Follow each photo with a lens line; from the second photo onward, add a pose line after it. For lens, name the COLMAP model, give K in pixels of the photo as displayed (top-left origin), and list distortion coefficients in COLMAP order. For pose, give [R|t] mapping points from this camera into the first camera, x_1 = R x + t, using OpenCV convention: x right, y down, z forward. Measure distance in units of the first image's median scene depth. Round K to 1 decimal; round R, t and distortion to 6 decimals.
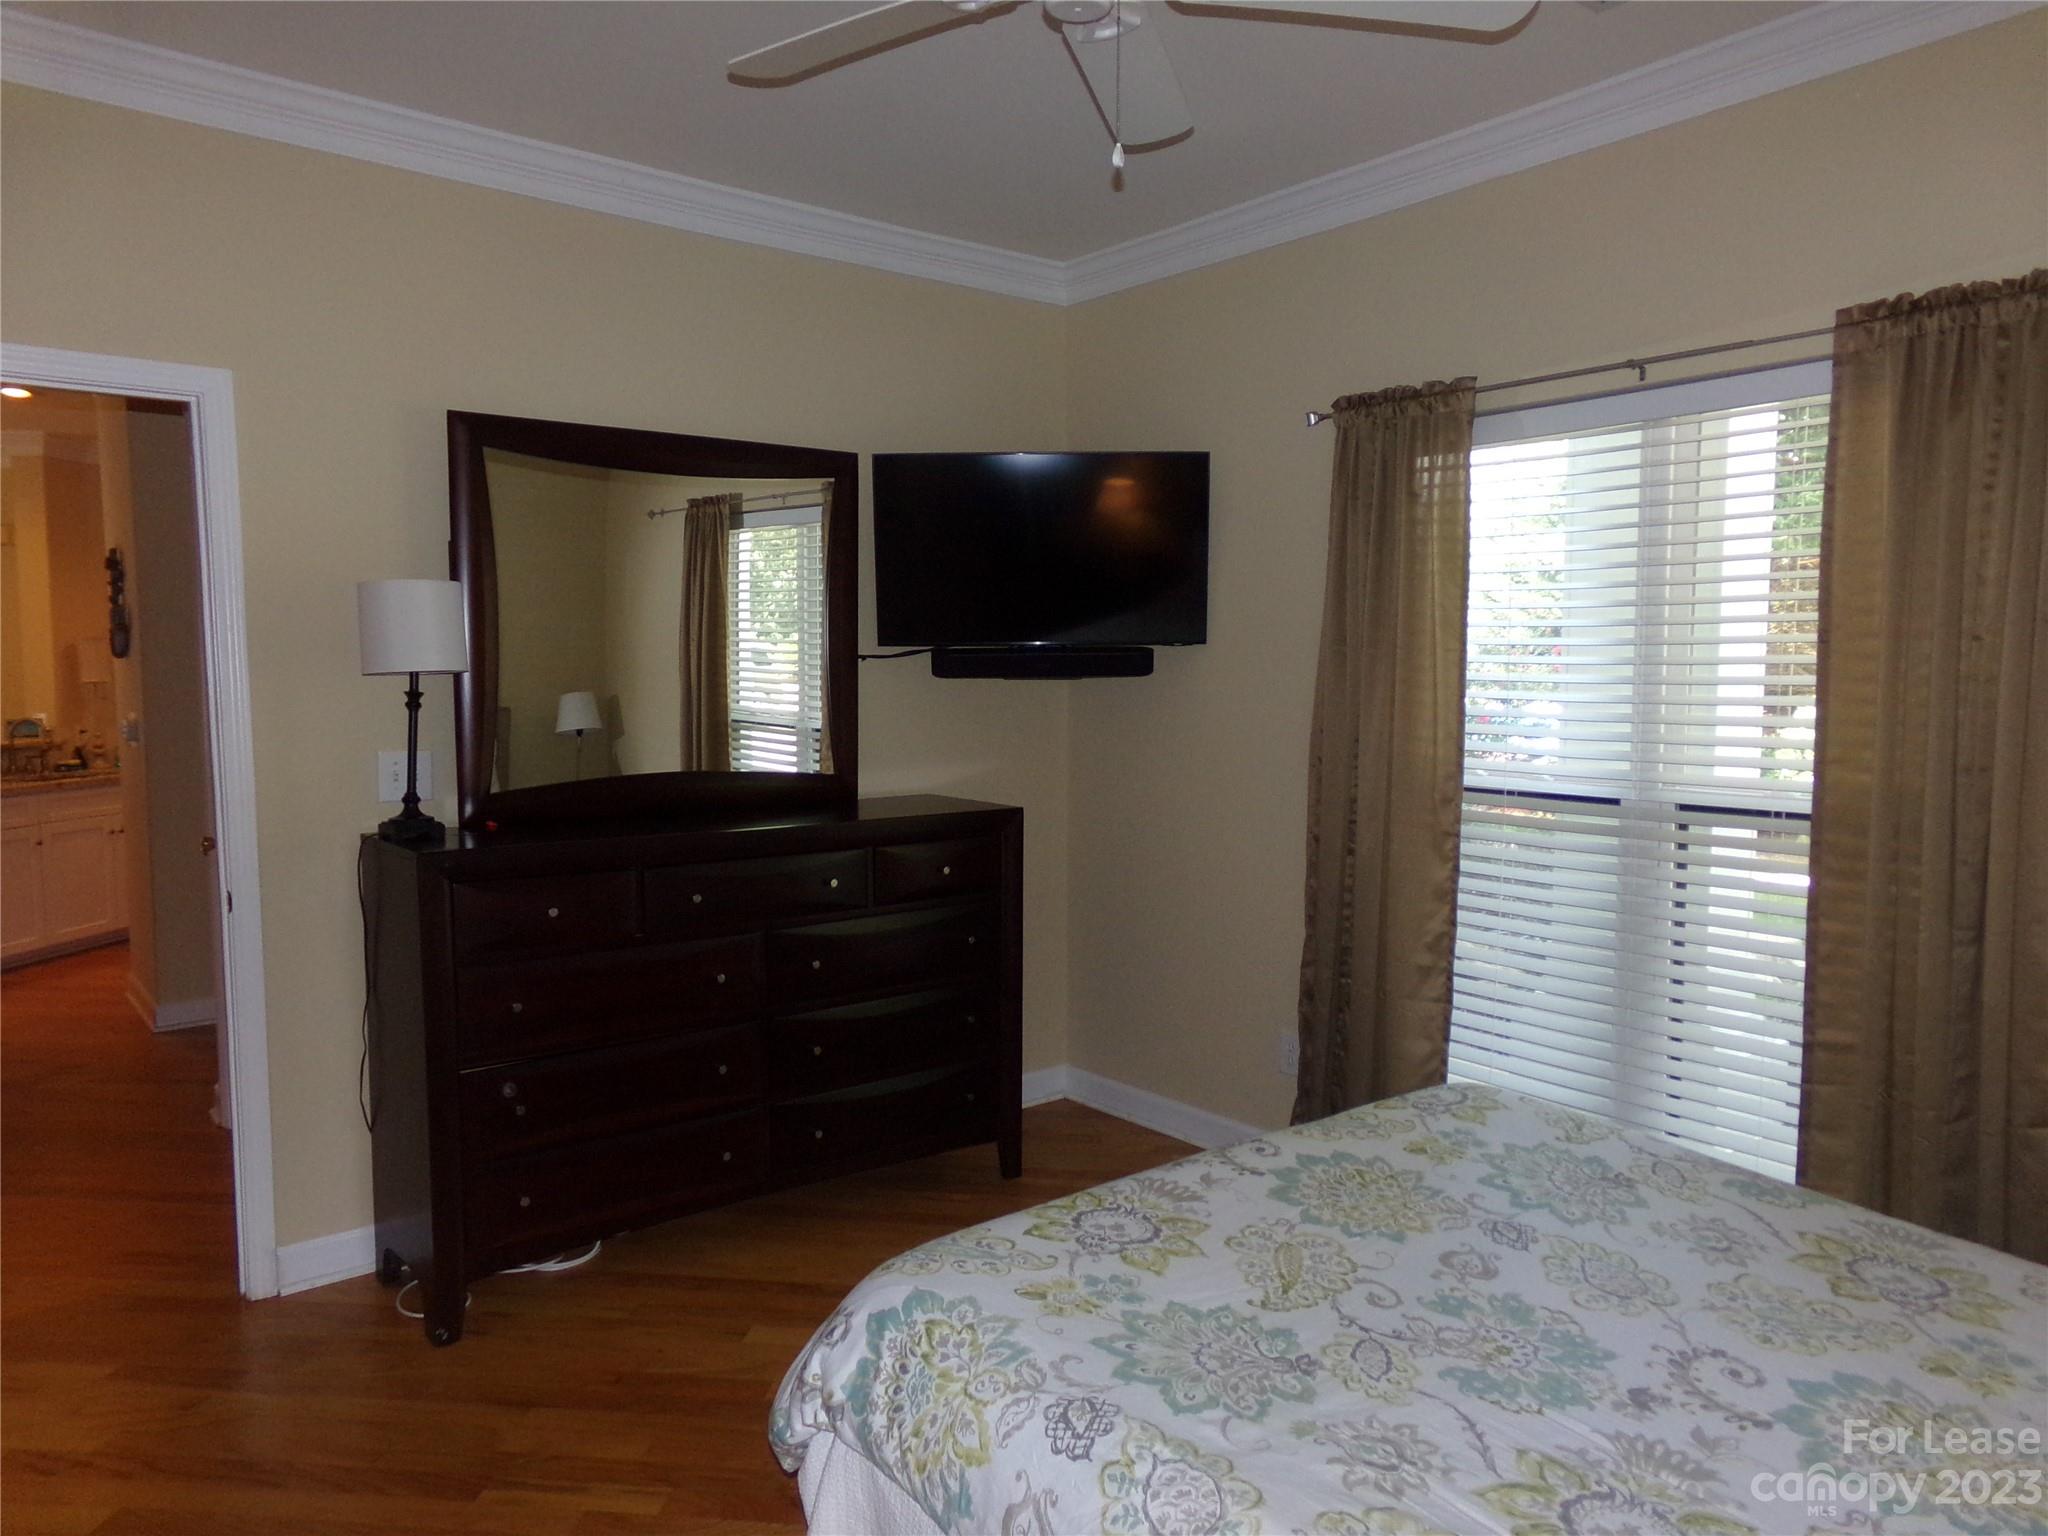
lens RADIAL K [[1398.4, 0, 1041.7], [0, 1398.4, 764.1], [0, 0, 1]] dist [-0.025842, 0.065100]
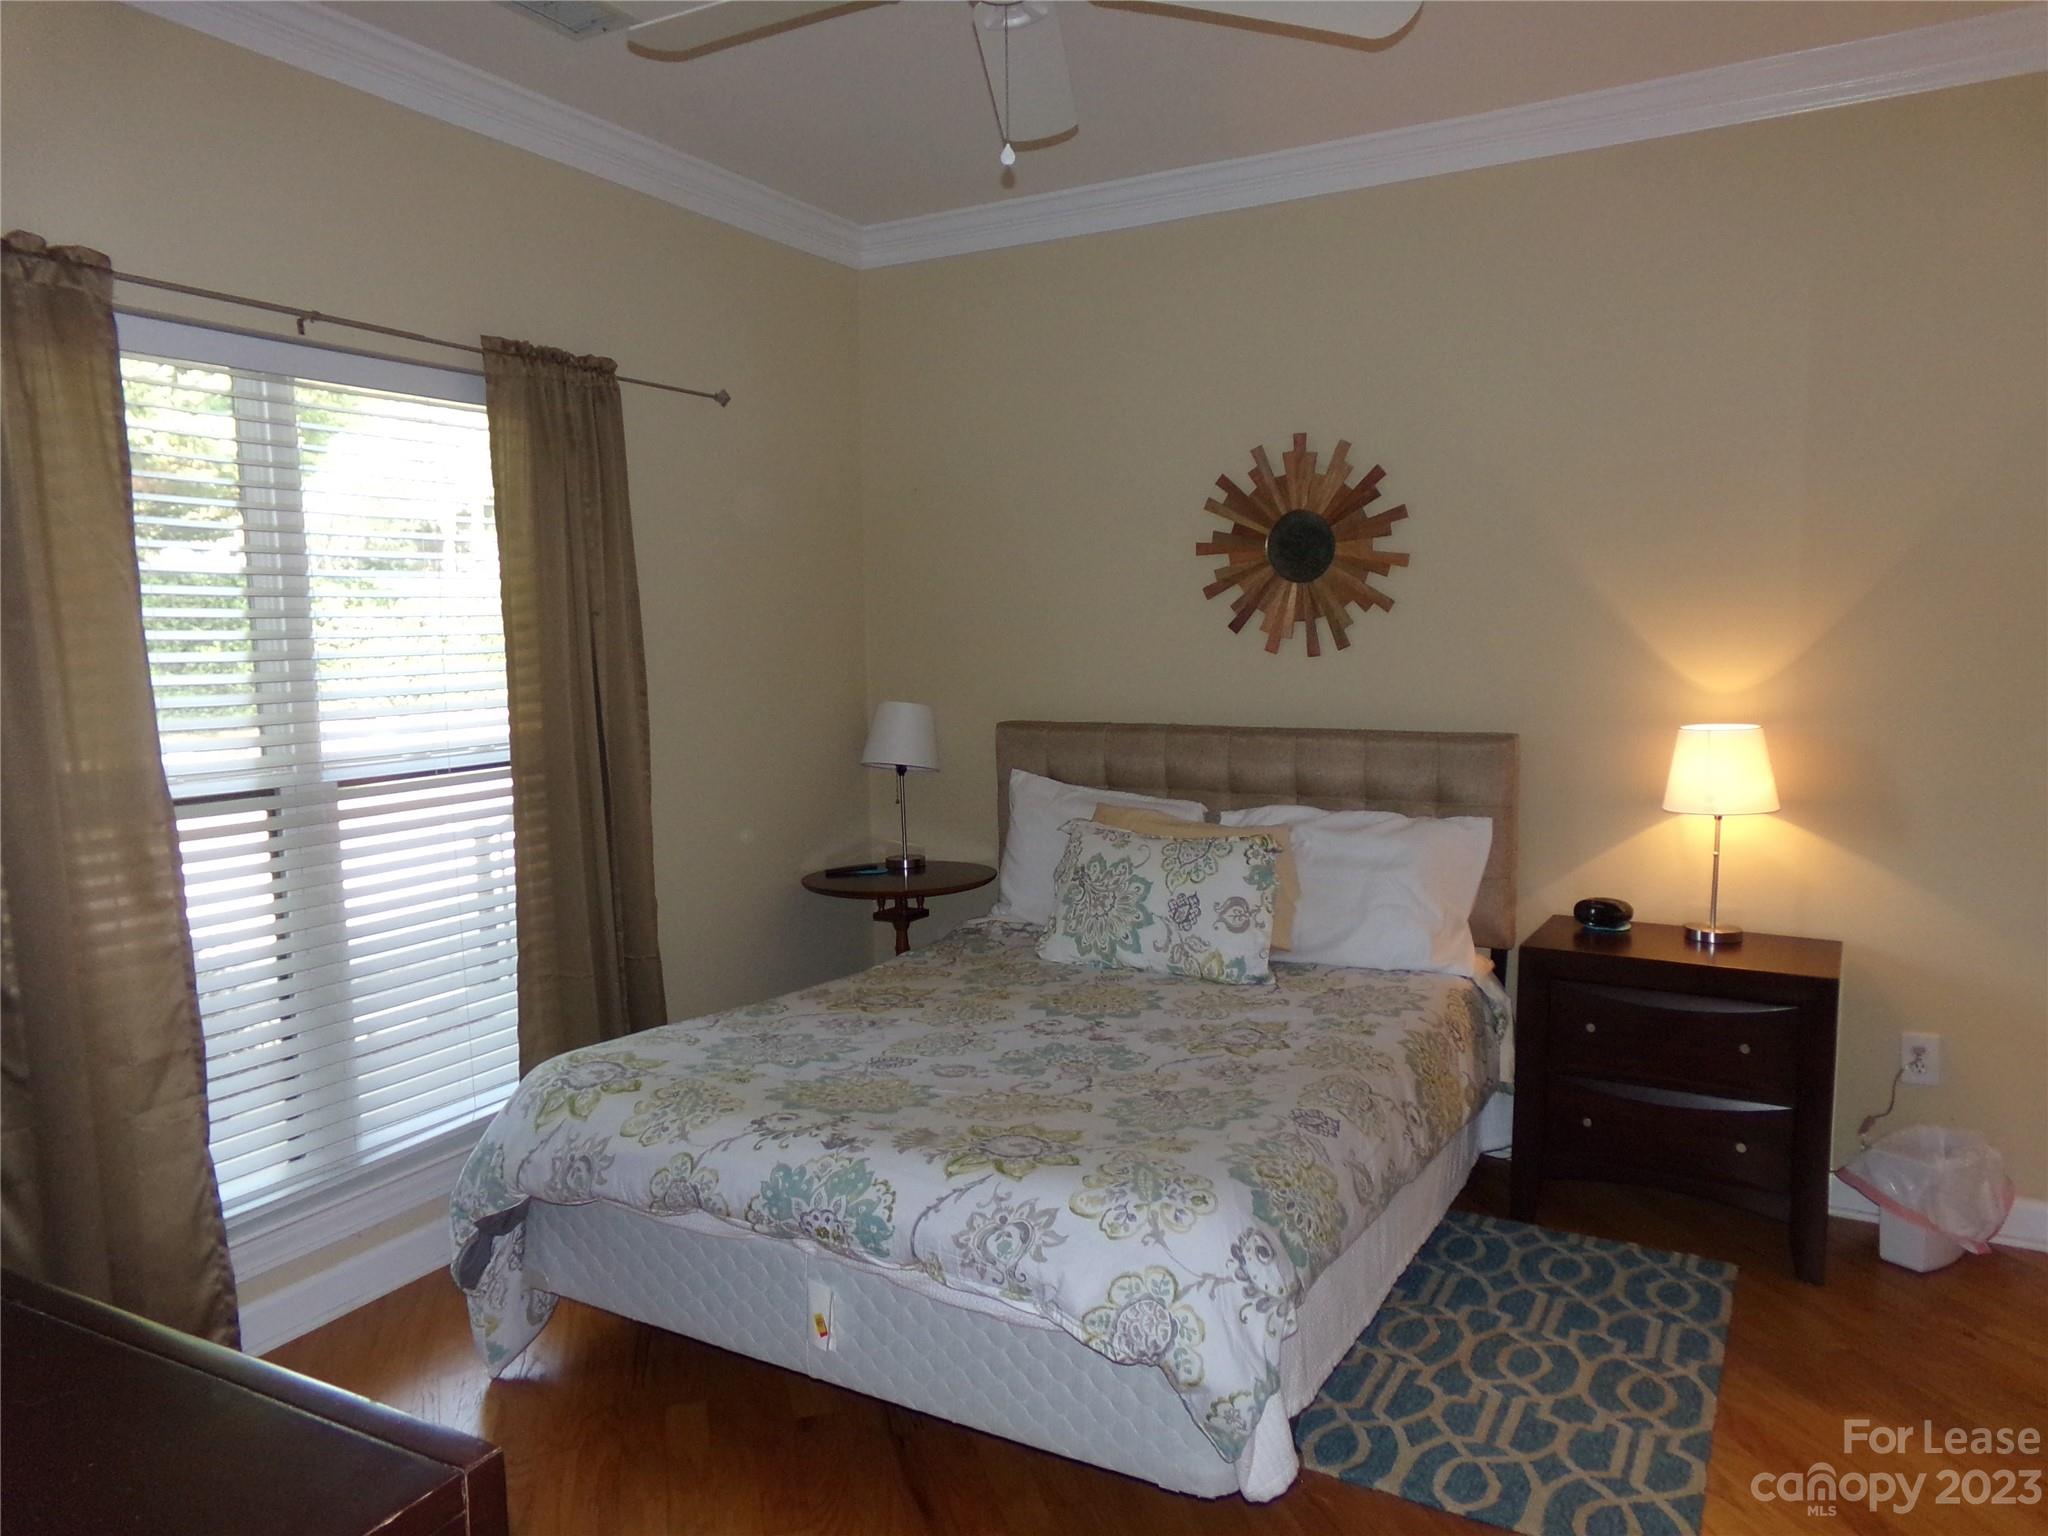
lens RADIAL K [[1398.4, 0, 1041.6], [0, 1398.4, 781.9], [0, 0, 1]] dist [-0.025842, 0.065100]
pose [[-0.366665, -0.114902, 0.923230, -0.929885], [0.064673, 0.986796, 0.148498, -0.123256], [-0.928103, 0.114157, -0.354392, 1.299464]]
